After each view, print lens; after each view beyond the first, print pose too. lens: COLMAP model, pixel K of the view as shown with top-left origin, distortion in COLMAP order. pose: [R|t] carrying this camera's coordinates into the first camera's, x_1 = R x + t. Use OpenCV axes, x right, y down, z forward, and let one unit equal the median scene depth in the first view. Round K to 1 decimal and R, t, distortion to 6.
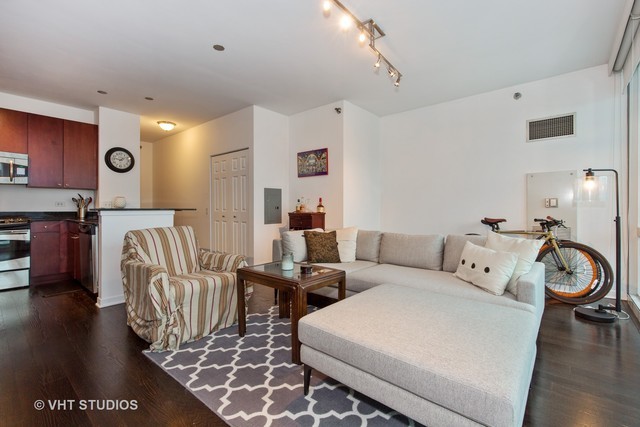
lens RADIAL K [[289.4, 0, 320.5], [0, 289.4, 207.0], [0, 0, 1]] dist [0.003174, 0.000389]
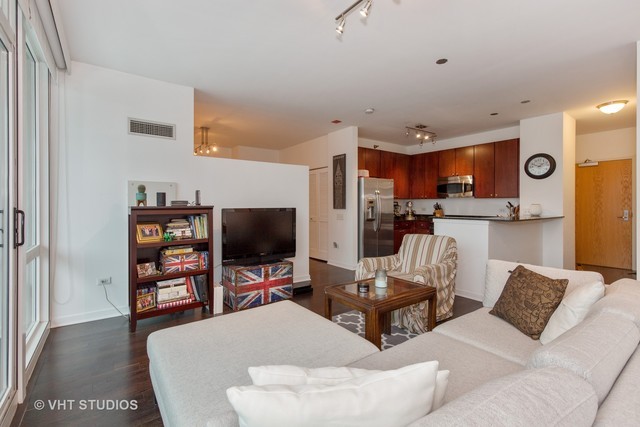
lens RADIAL K [[289.4, 0, 319.9], [0, 289.4, 209.4], [0, 0, 1]] dist [0.003174, 0.000389]
pose [[-0.229550, 0.013933, -0.973197, 0.473168], [0.000618, 0.999899, 0.014169, -0.032540], [0.973297, 0.002652, -0.229535, 0.542626]]
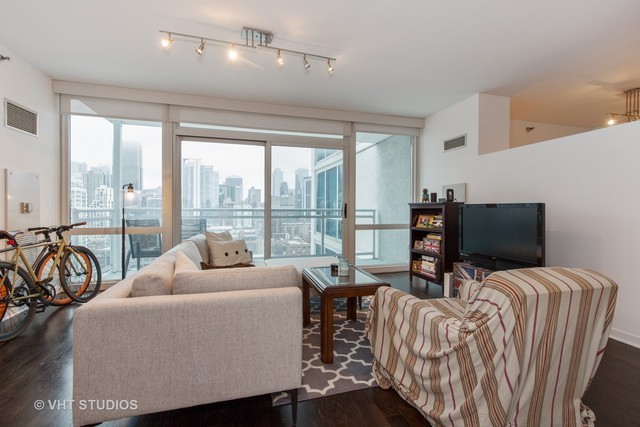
lens RADIAL K [[289.4, 0, 311.3], [0, 289.4, 211.6], [0, 0, 1]] dist [0.003174, 0.000389]
pose [[-0.824980, -0.009440, 0.565083, -0.316055], [-0.001982, 0.999903, 0.013811, -0.014662], [-0.565158, 0.010274, -0.824919, 1.019650]]
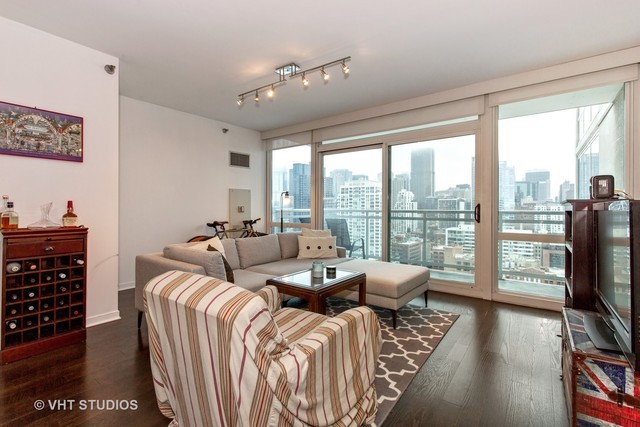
lens RADIAL K [[289.4, 0, 315.8], [0, 289.4, 210.6], [0, 0, 1]] dist [0.003174, 0.000389]
pose [[-0.046317, -0.009047, 0.998886, -0.617713], [-0.000376, 0.999959, 0.009039, -0.017525], [-0.998927, 0.000044, -0.046318, 0.560472]]
